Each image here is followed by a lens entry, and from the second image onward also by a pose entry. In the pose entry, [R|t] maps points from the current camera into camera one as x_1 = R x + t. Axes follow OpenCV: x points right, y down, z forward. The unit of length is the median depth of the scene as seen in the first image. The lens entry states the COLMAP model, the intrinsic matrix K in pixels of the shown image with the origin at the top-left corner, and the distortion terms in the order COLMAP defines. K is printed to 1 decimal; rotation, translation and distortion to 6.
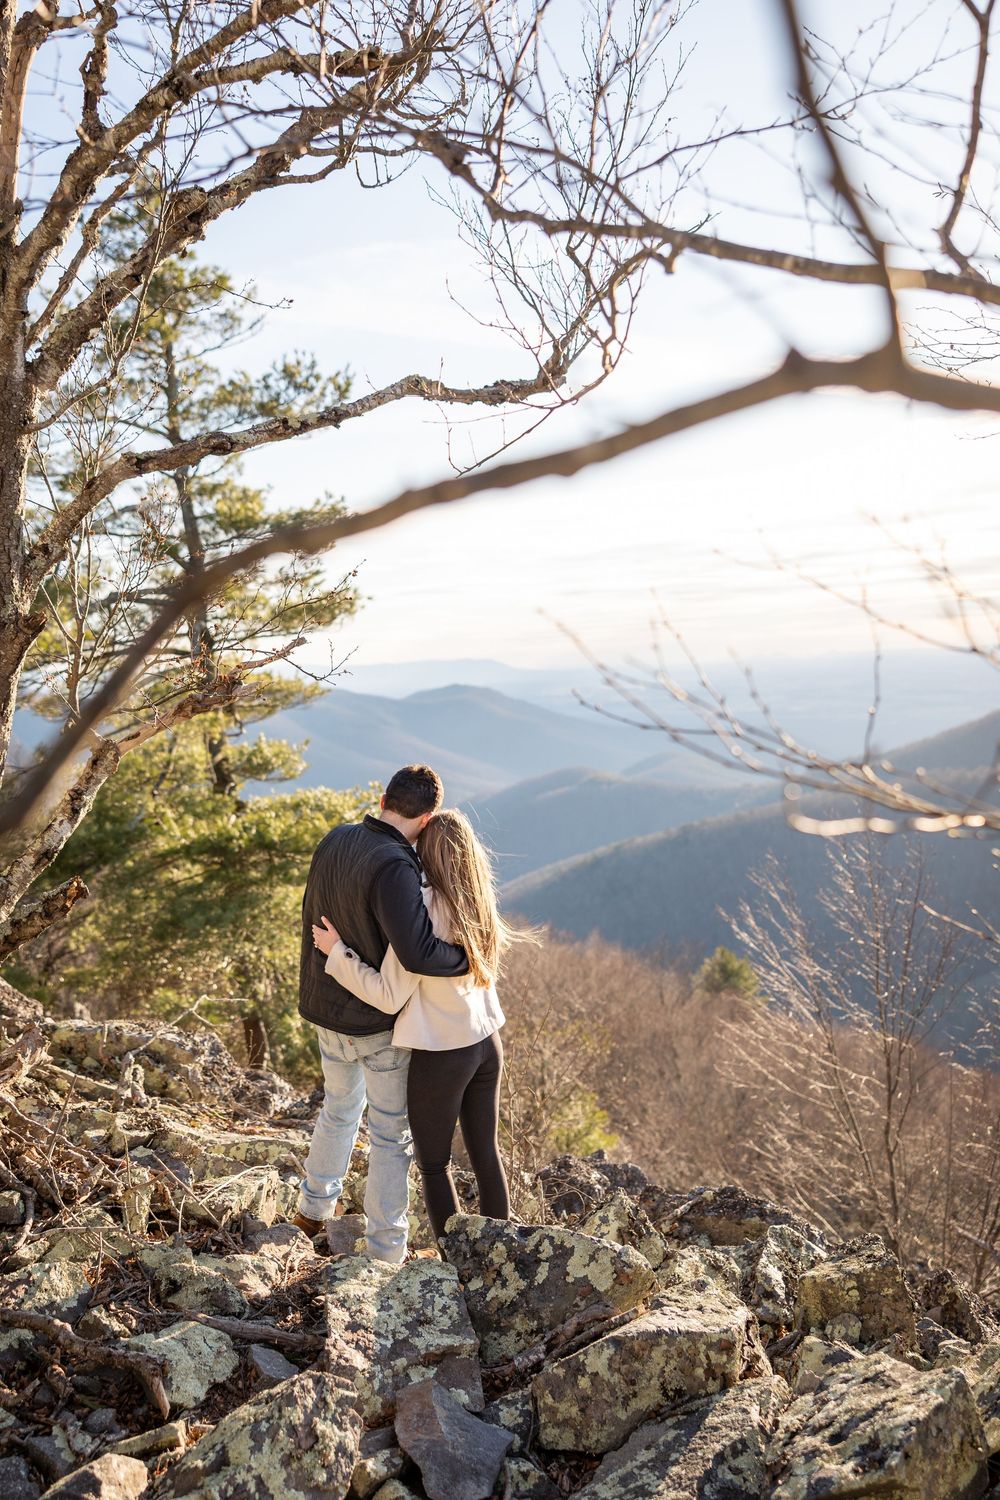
lens RADIAL K [[1389.9, 0, 492.6], [0, 1389.9, 756.4], [0, 0, 1]] dist [0.015182, 0.000000]
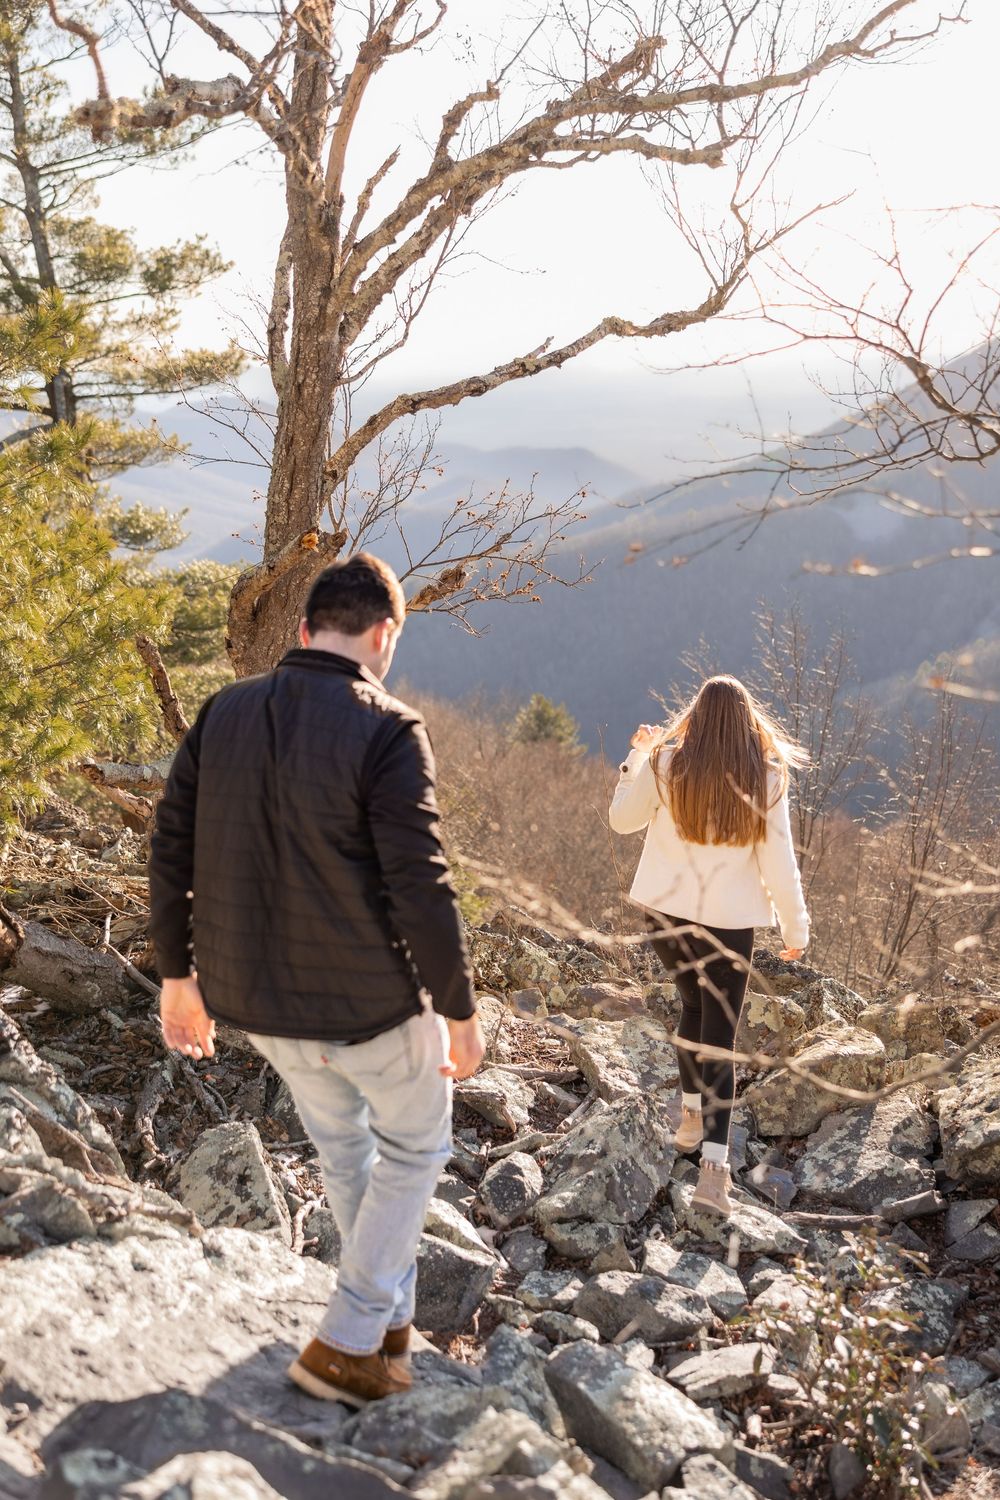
lens RADIAL K [[1569.1, 0, 502.0], [0, 1569.1, 756.8], [0, 0, 1]] dist [0.003722, 0.000000]
pose [[0.985863, -0.025283, 0.165636, -0.161117], [-0.005136, 0.983526, 0.180695, -0.060779], [-0.167476, -0.178991, 0.969492, -0.153451]]
